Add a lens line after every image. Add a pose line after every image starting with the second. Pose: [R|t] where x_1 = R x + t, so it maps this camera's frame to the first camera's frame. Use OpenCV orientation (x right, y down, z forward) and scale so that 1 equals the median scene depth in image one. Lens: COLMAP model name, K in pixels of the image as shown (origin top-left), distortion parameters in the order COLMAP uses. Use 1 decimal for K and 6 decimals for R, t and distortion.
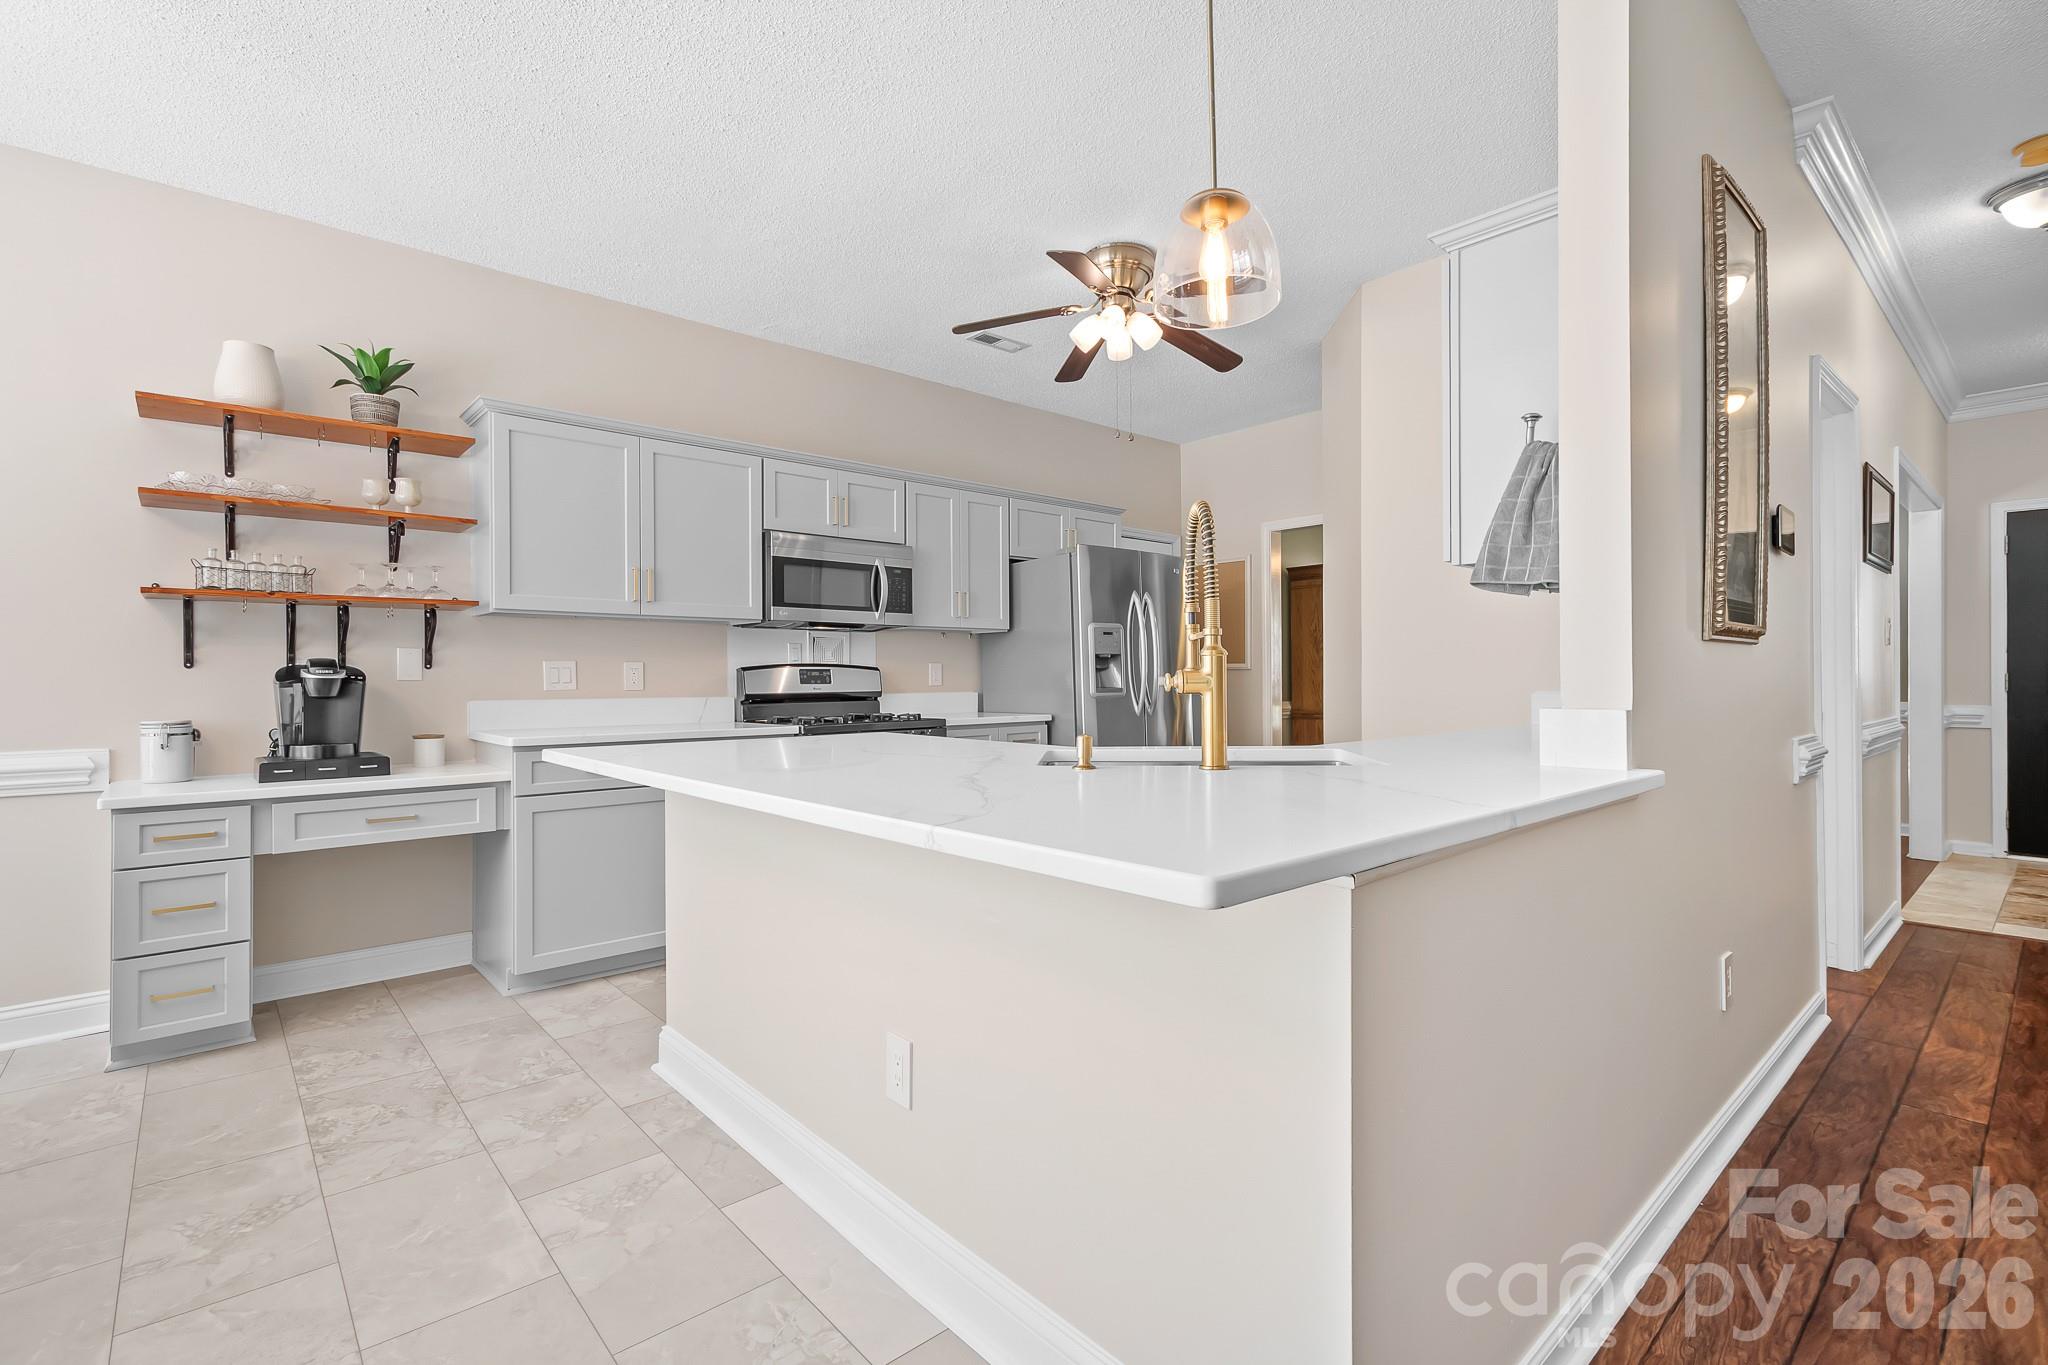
lens RADIAL K [[936.6, 0, 1070.7], [0, 936.6, 674.0], [0, 0, 1]] dist [-0.000452, -0.000068]
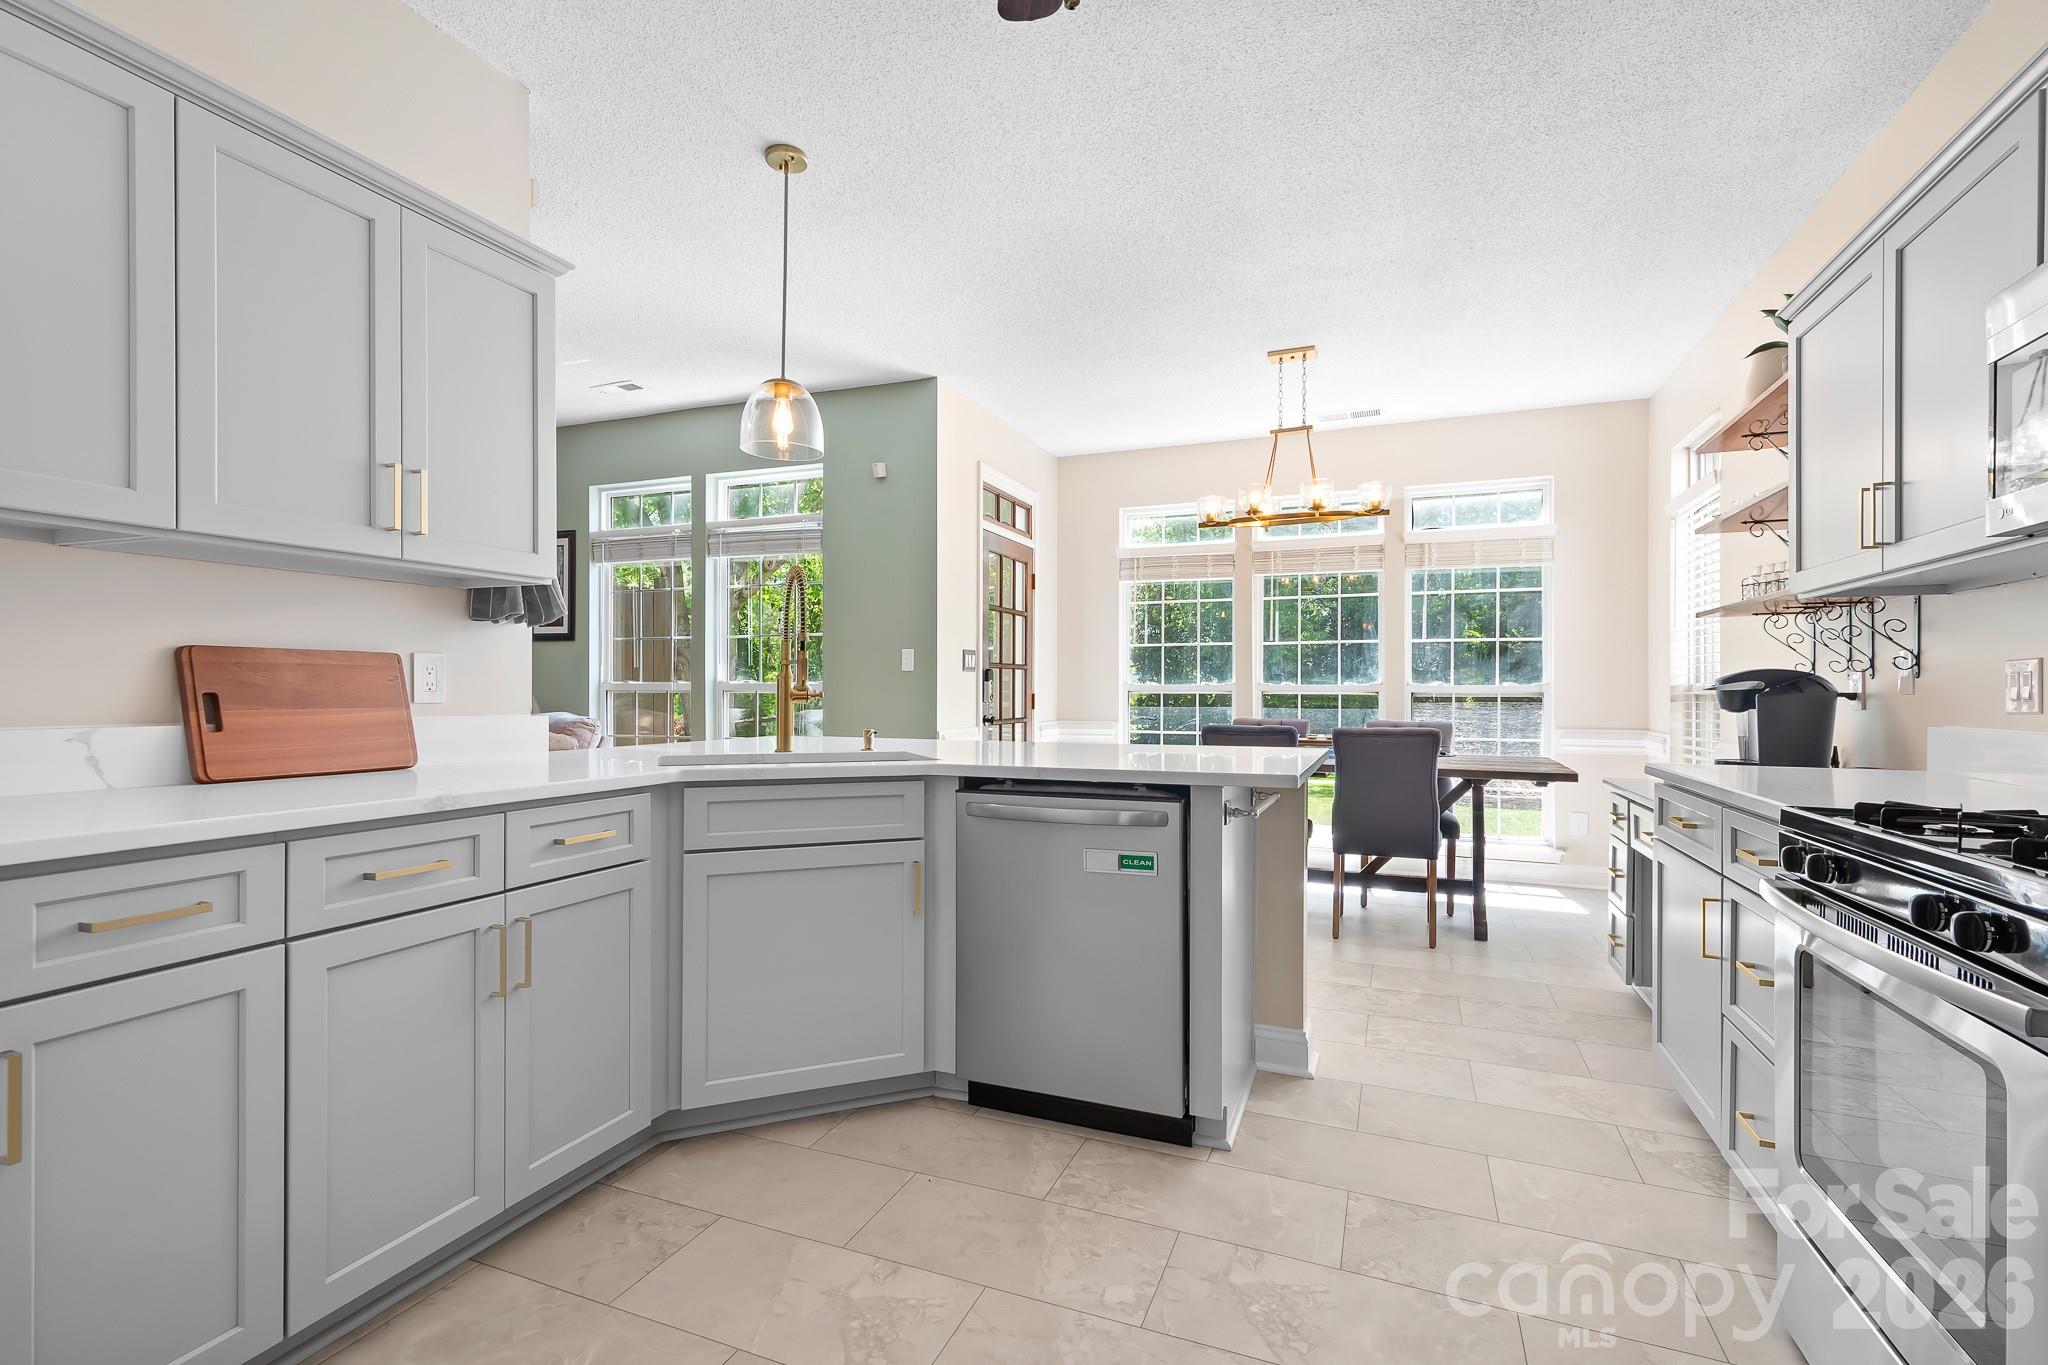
lens RADIAL K [[903.8, 0, 1024.0], [0, 903.8, 682.5], [0, 0, 1]] dist [-0.000117, -0.000018]
pose [[-0.906347, -0.002620, -0.422527, 0.307258], [0.000055, 0.999980, -0.006318, -0.001671], [0.422535, -0.005750, -0.906328, 1.840626]]
